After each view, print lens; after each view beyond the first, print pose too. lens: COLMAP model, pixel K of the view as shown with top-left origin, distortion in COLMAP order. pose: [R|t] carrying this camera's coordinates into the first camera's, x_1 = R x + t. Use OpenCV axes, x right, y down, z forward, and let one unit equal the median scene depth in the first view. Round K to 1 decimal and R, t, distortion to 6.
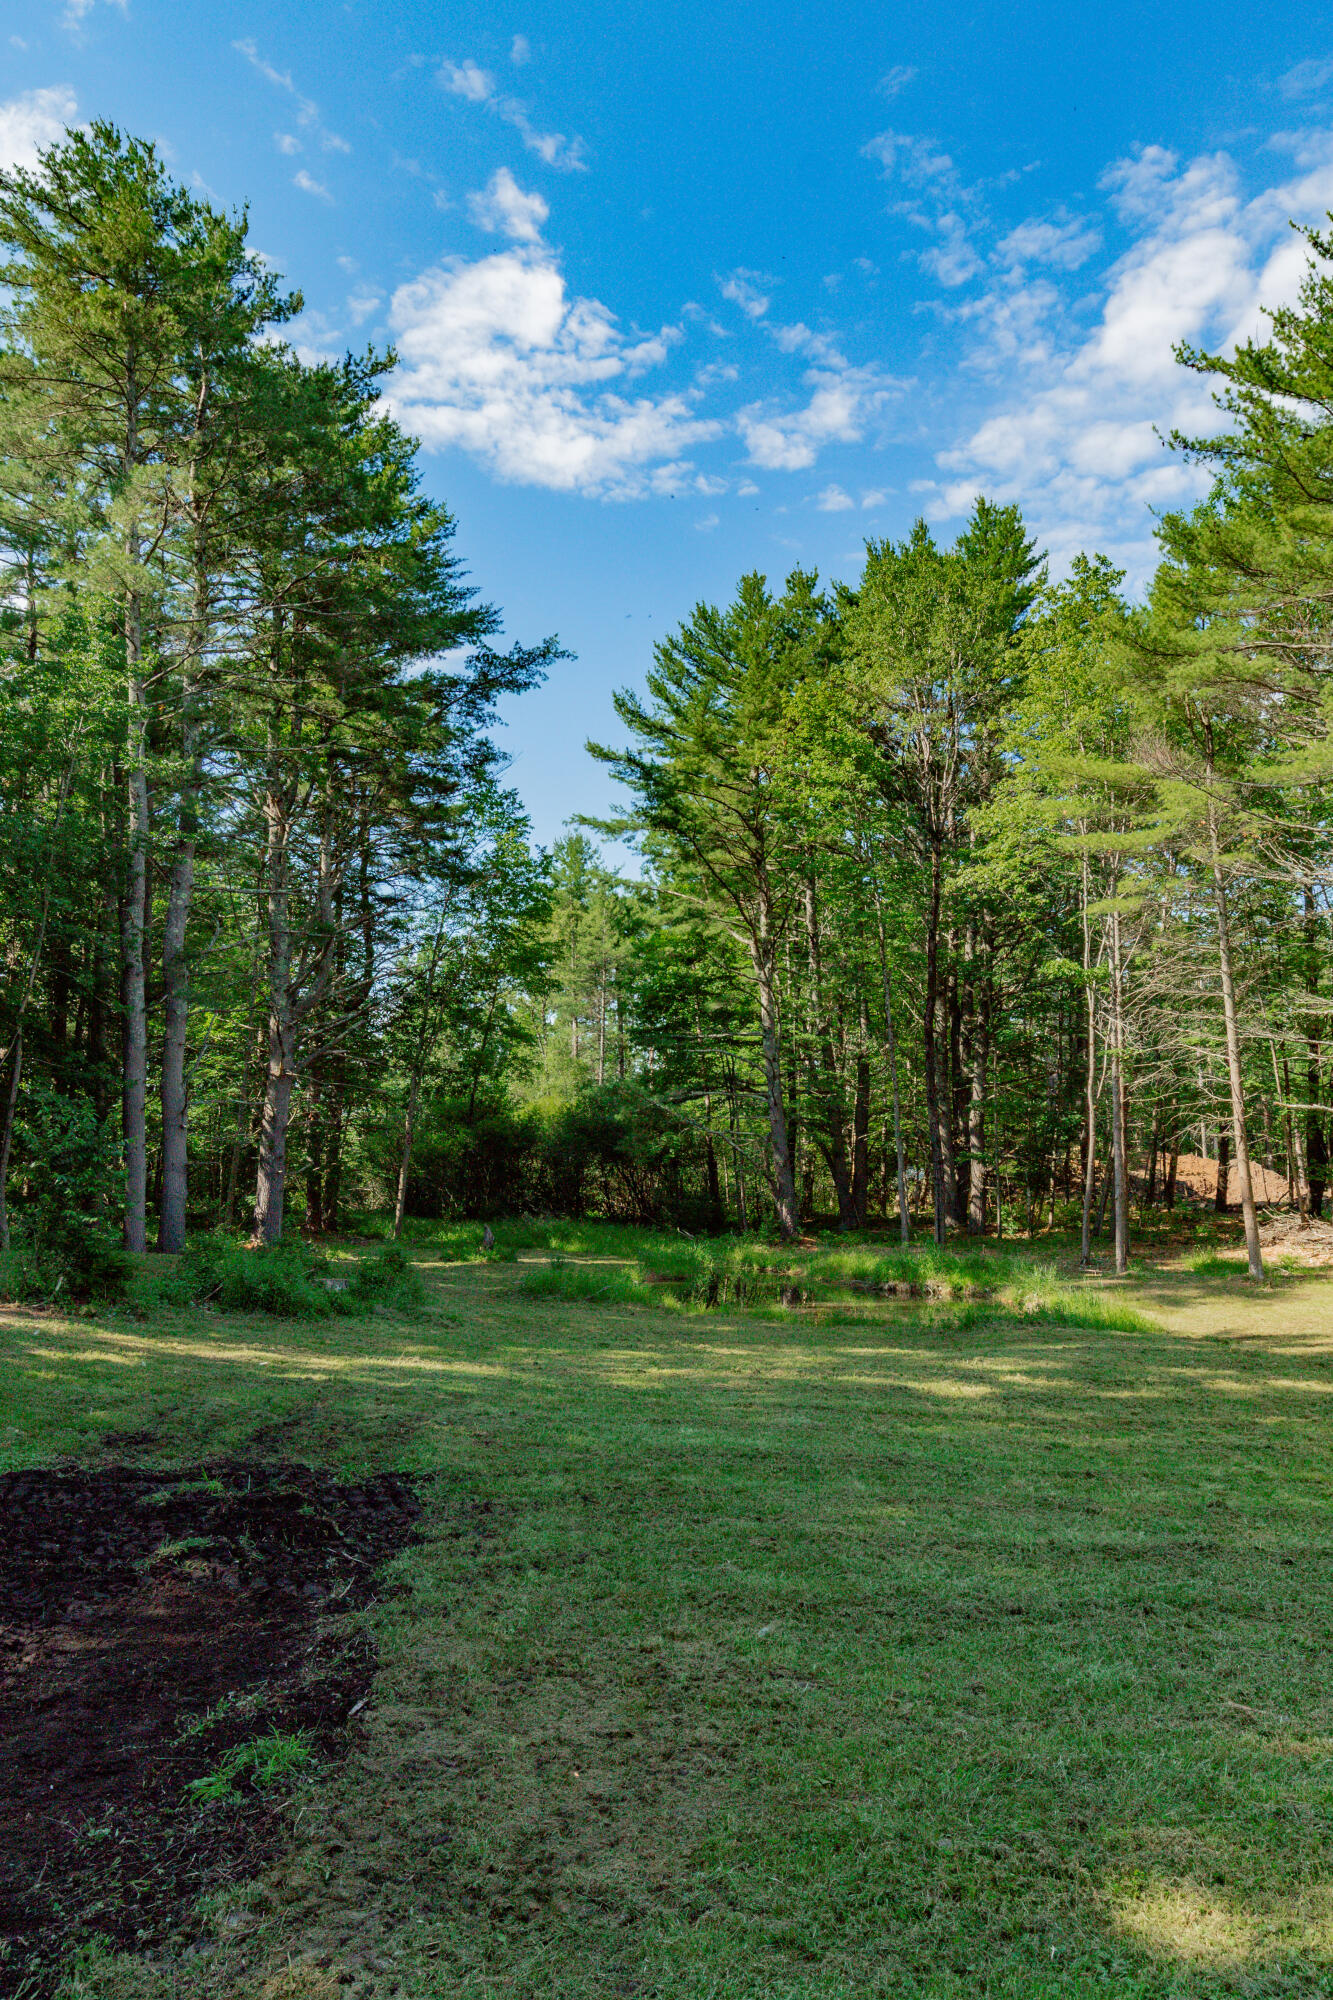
lens RADIAL K [[1469.4, 0, 647.7], [0, 1469.4, 1002.9], [0, 0, 1]] dist [0.024843, -0.014357]
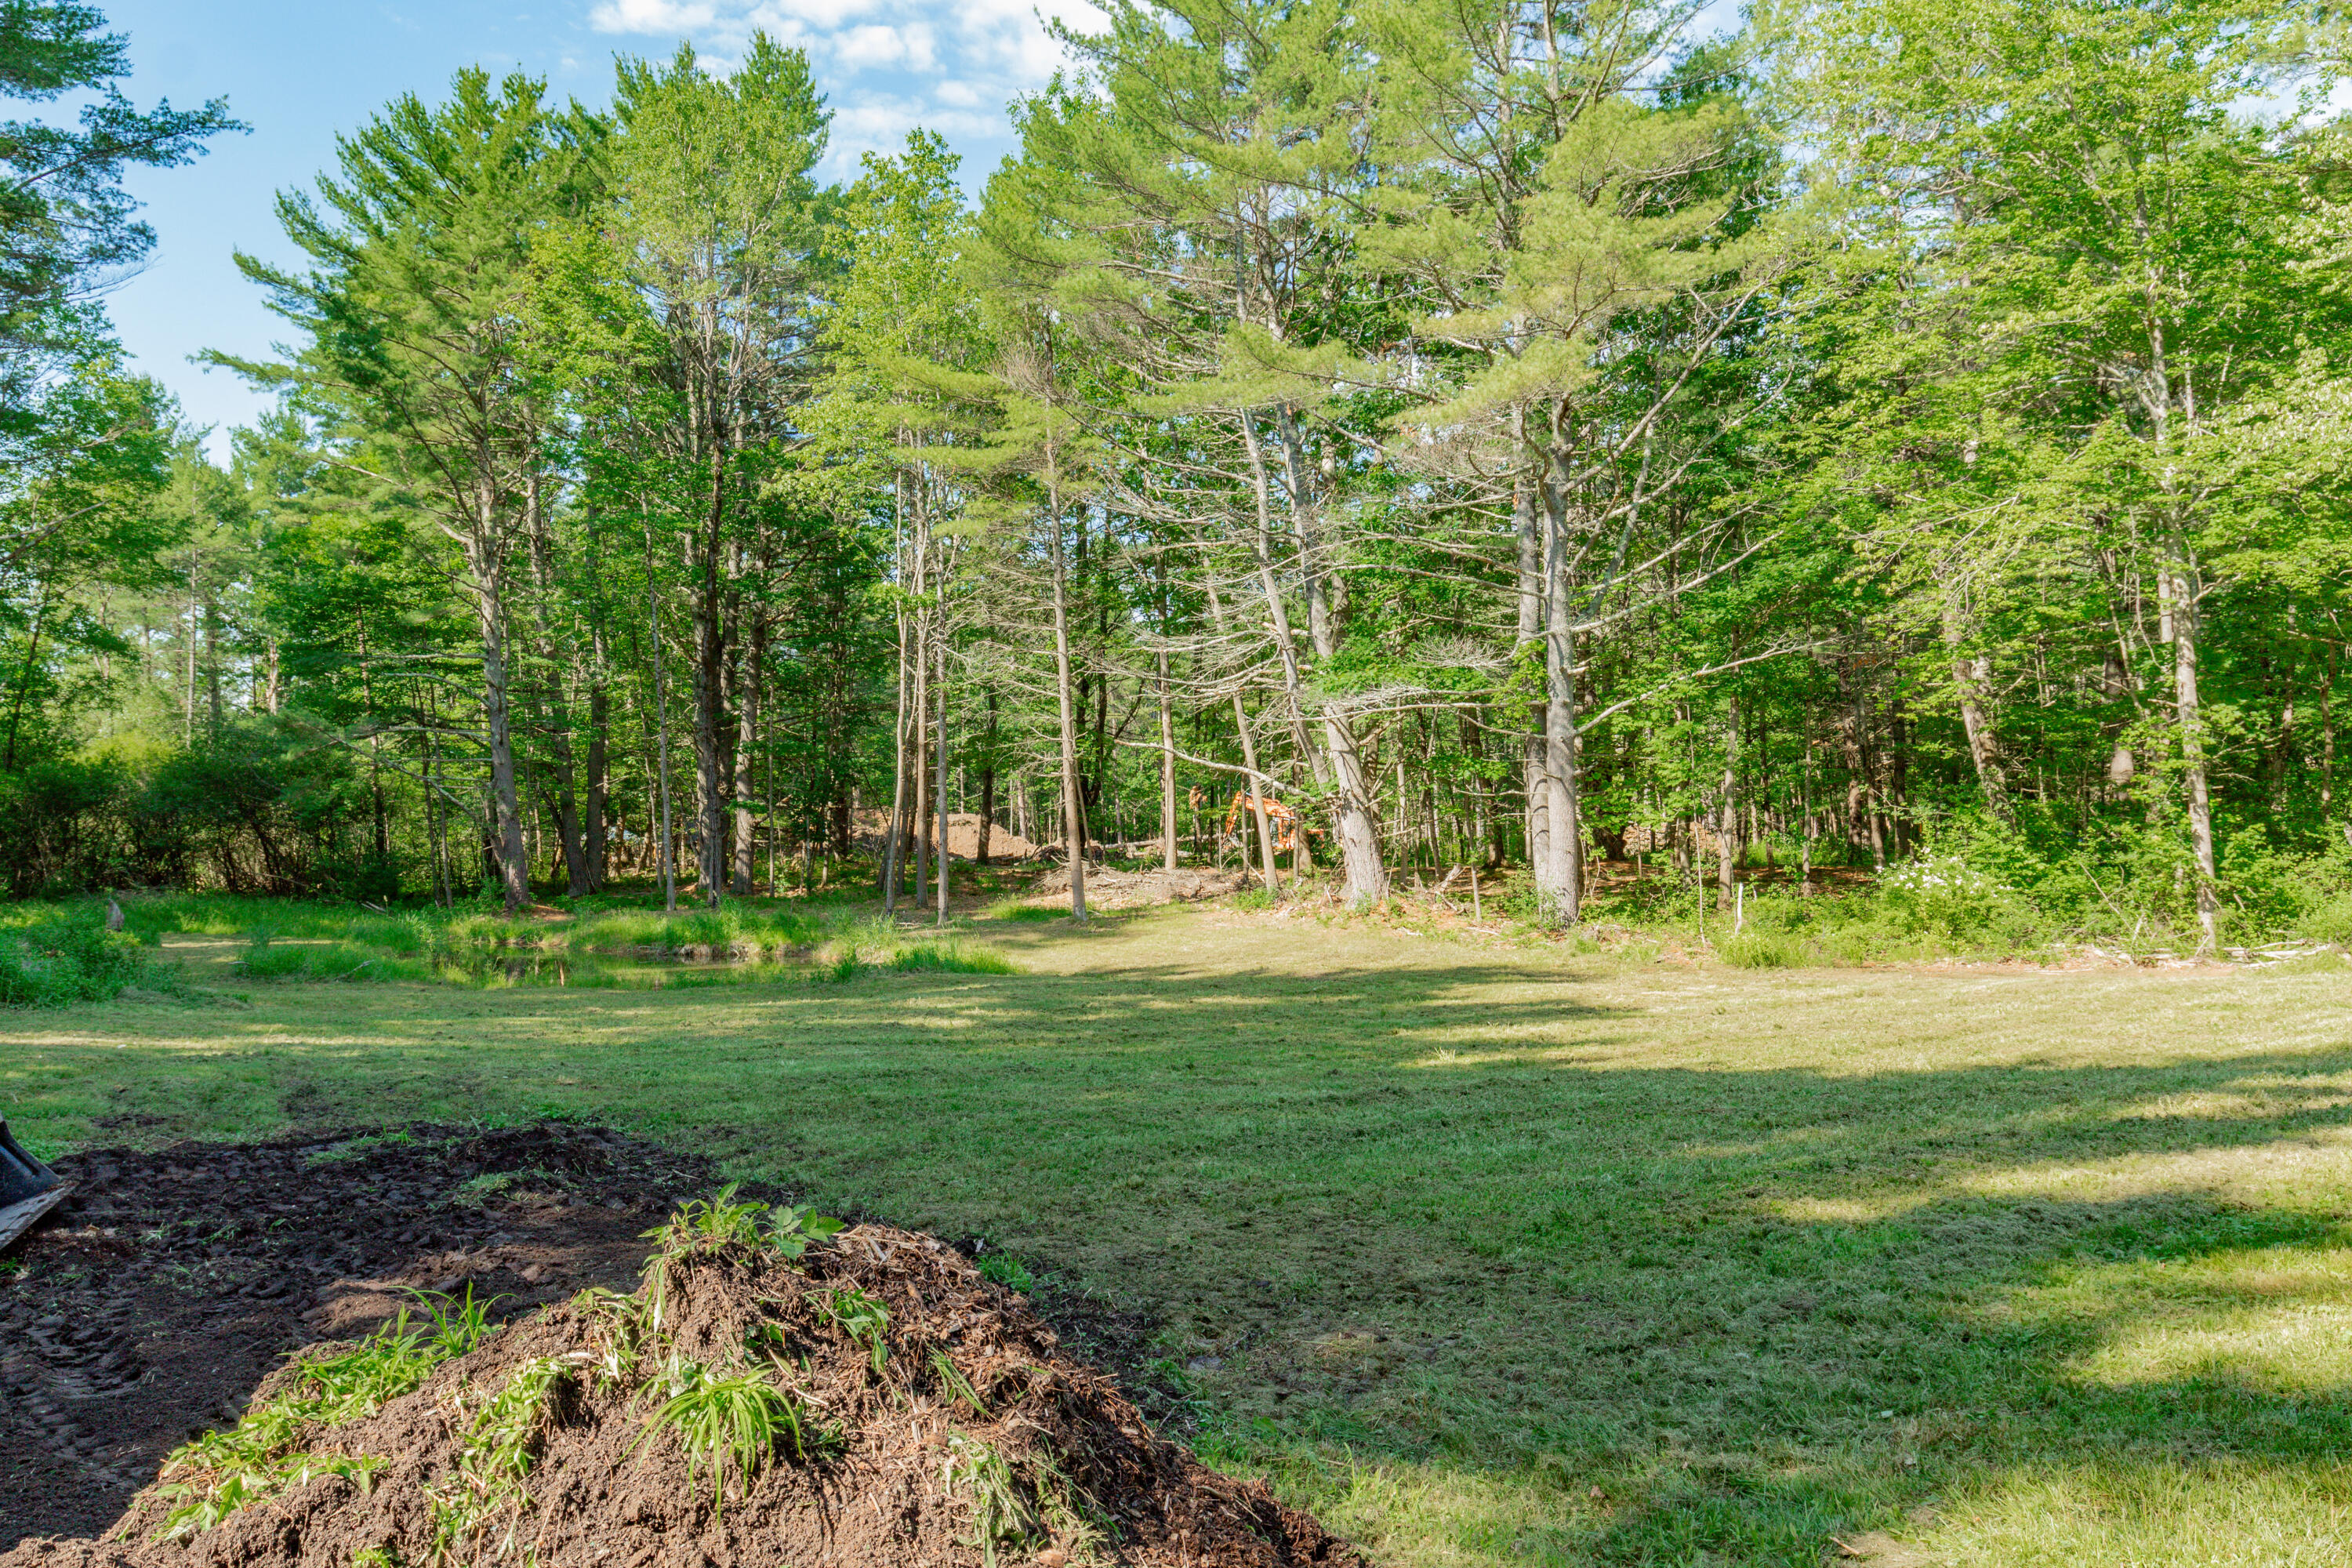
lens RADIAL K [[1728.0, 0, 1140.4], [0, 1728.0, 769.7], [0, 0, 1]] dist [0.024843, -0.014357]
pose [[0.870074, 0.004221, 0.492903, -0.103069], [-0.040735, 0.997159, 0.063366, 0.011133], [-0.491235, -0.075211, 0.867774, -0.006918]]
